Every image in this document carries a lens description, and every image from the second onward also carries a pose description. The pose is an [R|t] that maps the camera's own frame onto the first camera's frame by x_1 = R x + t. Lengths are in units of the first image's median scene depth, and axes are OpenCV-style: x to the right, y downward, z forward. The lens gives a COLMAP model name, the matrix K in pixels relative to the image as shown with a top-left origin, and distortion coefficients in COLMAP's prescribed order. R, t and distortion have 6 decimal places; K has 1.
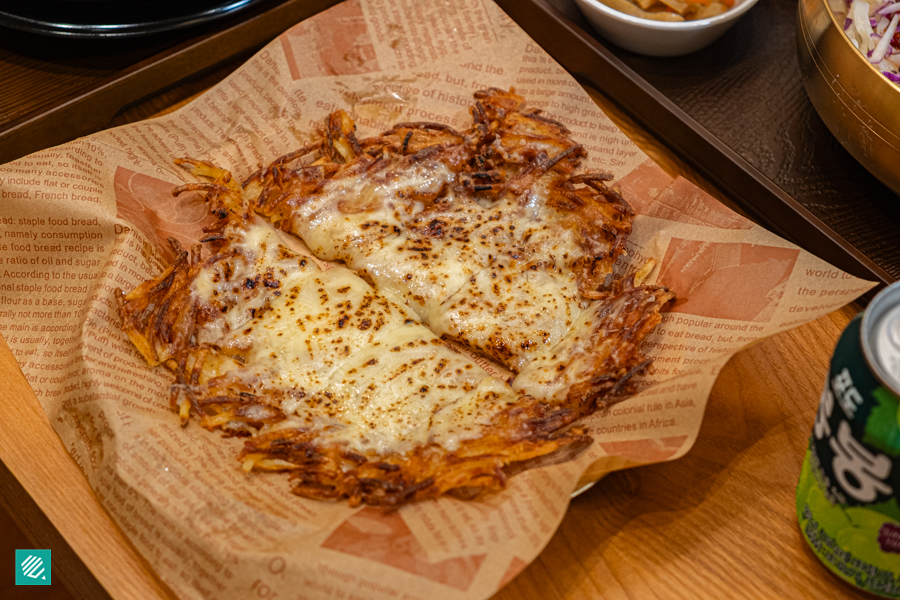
lens RADIAL K [[1985.1, 0, 450.0], [0, 1985.1, 300.0], [0, 0, 1]] dist [0.541835, -9.382761]
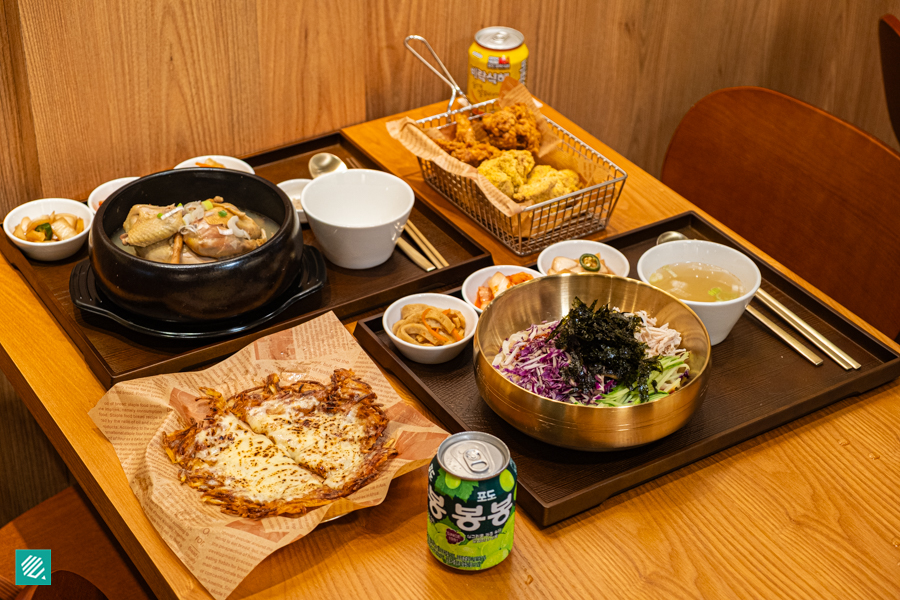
lens RADIAL K [[1658.2, 0, 450.0], [0, 1658.2, 300.0], [0, 0, 1]] dist [0.050253, -0.009781]
pose [[0.994400, 0.053301, -0.091254, 0.339952], [-0.073332, 0.969790, -0.232659, 0.272035], [0.076096, 0.238048, 0.968268, -0.922025]]
